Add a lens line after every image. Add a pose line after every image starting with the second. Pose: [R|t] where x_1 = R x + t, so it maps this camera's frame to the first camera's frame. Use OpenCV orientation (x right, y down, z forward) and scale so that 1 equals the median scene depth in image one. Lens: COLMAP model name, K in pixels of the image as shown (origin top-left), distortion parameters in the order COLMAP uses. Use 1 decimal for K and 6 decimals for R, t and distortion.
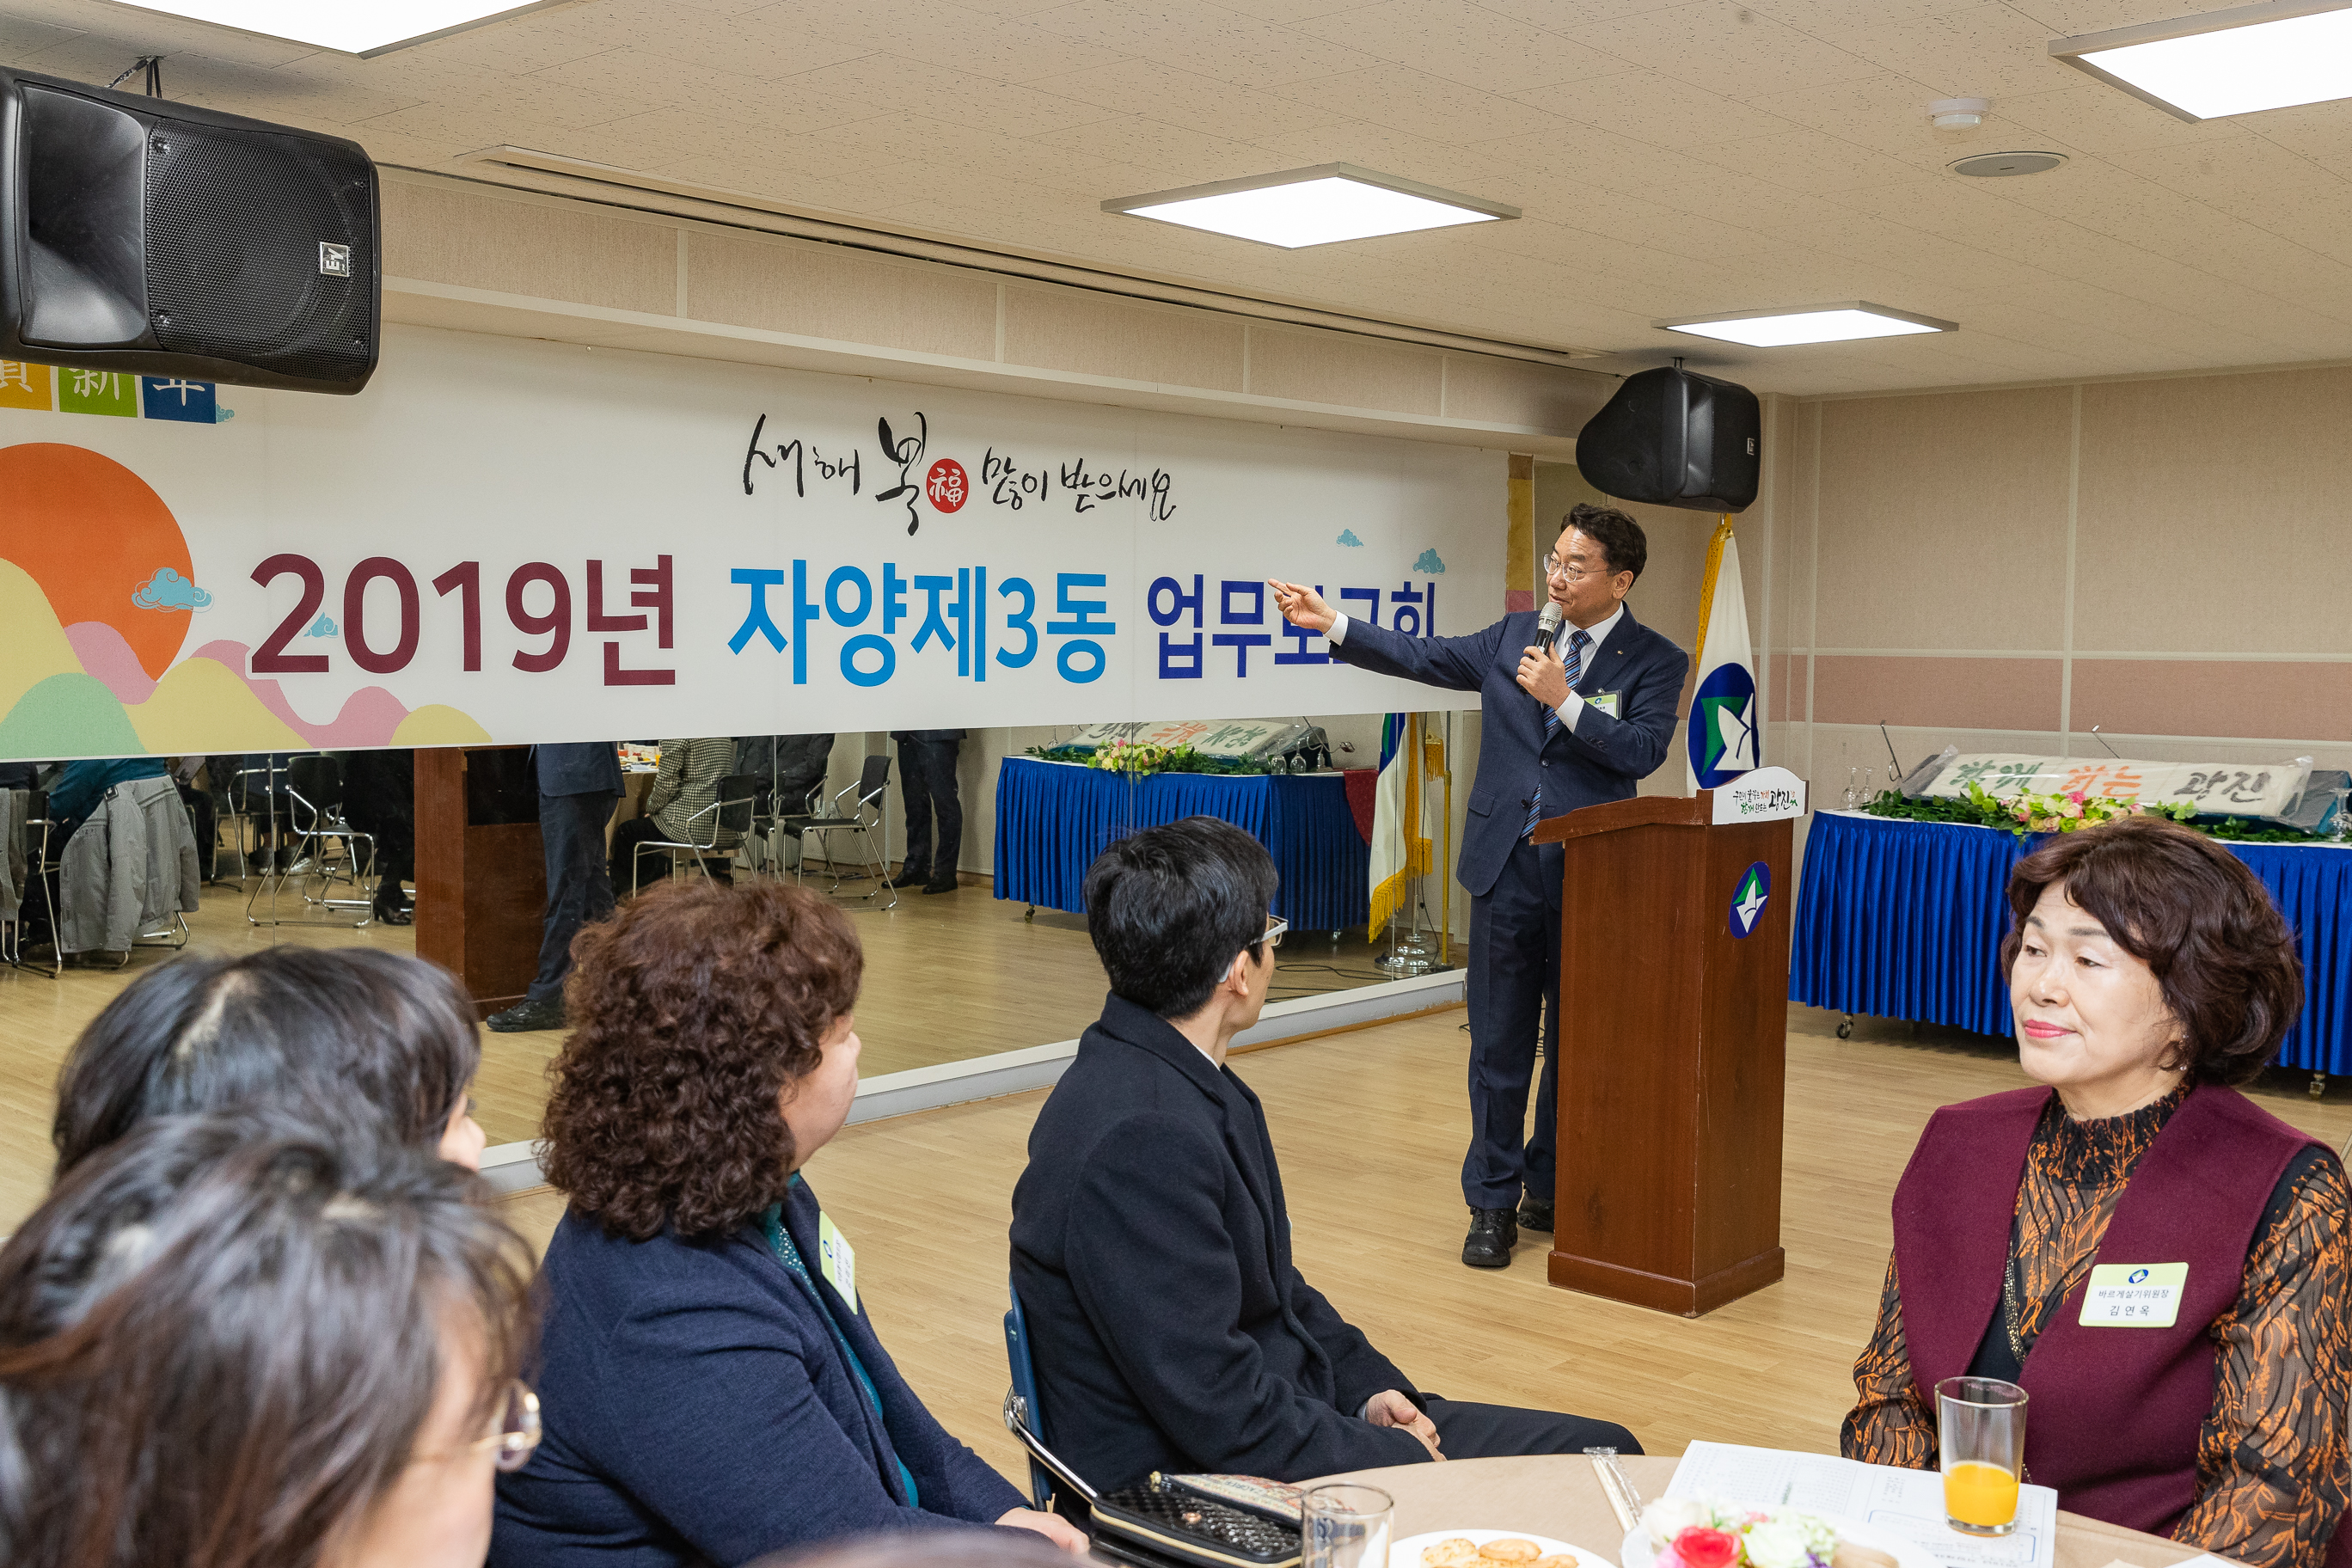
lens RADIAL K [[2240.9, 0, 1176.0], [0, 2240.9, 784.0], [0, 0, 1]] dist [0.004468, 0.002440]
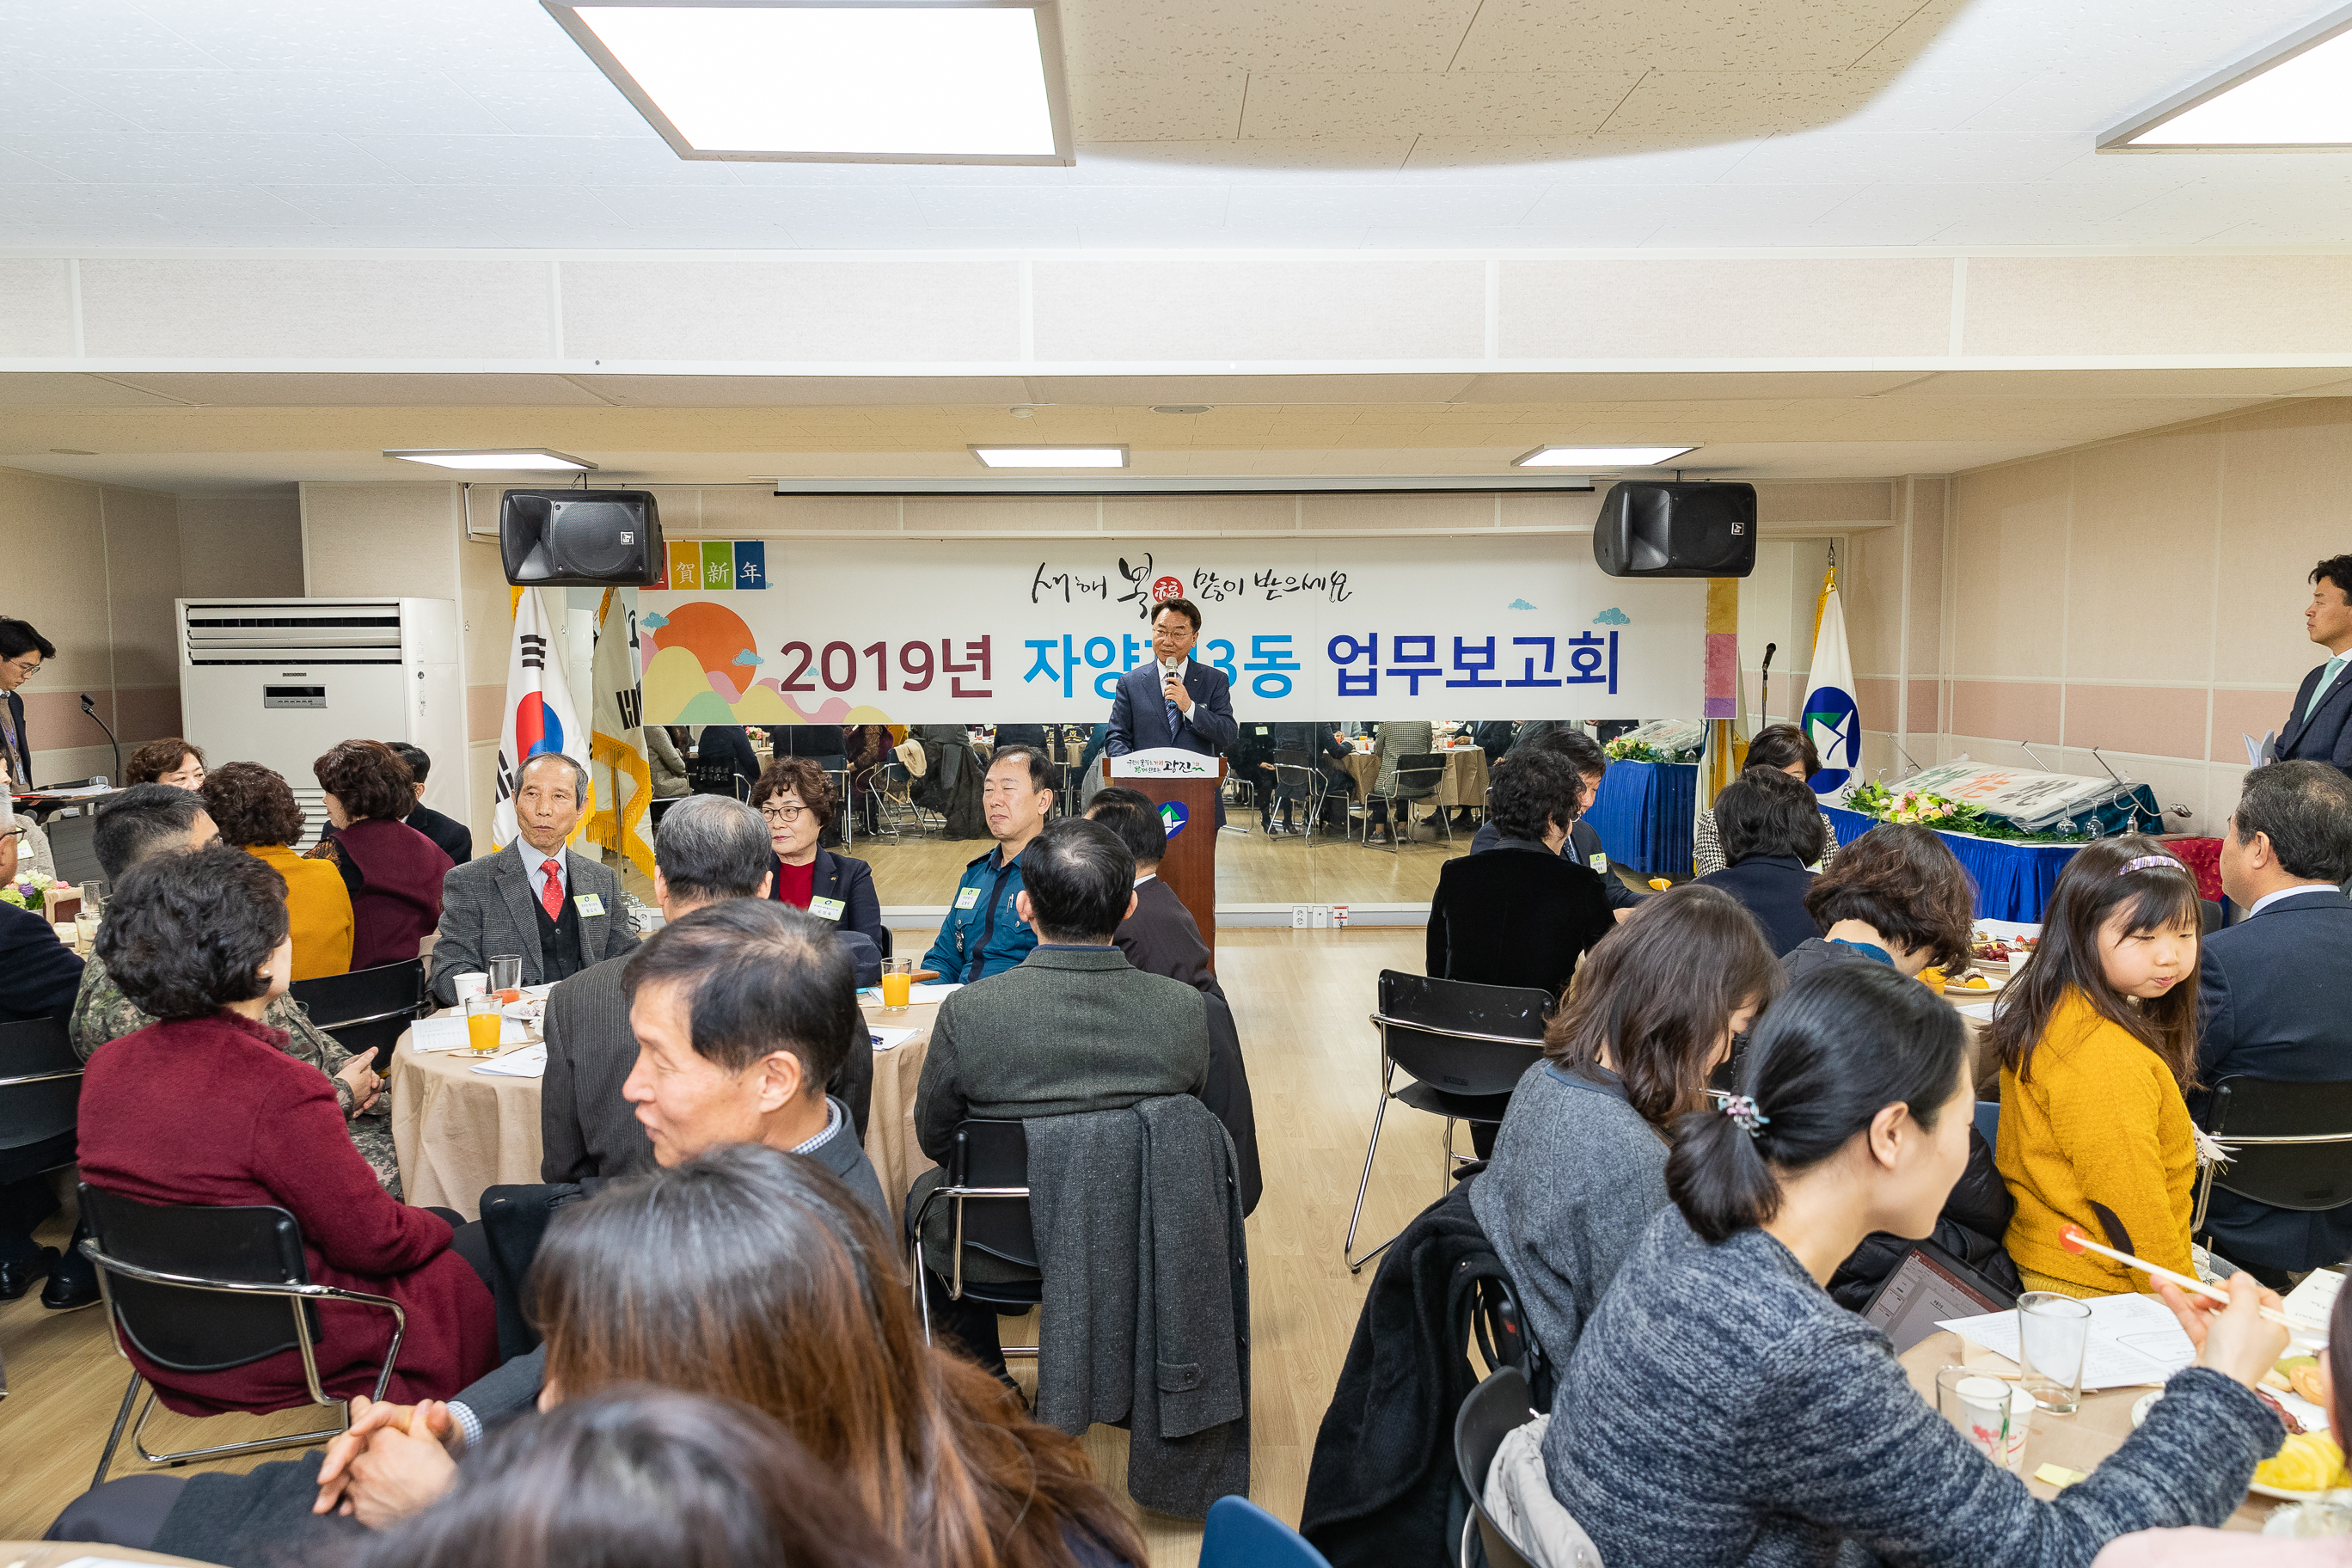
lens RADIAL K [[1651.1, 0, 1176.0], [0, 1651.1, 784.0], [0, 0, 1]] dist [0.006346, 0.006861]
pose [[0.678180, 0.046260, -0.733438, 0.906908], [-0.038724, 0.998880, 0.027196, -0.011198], [0.733875, 0.009958, 0.679212, 0.080379]]
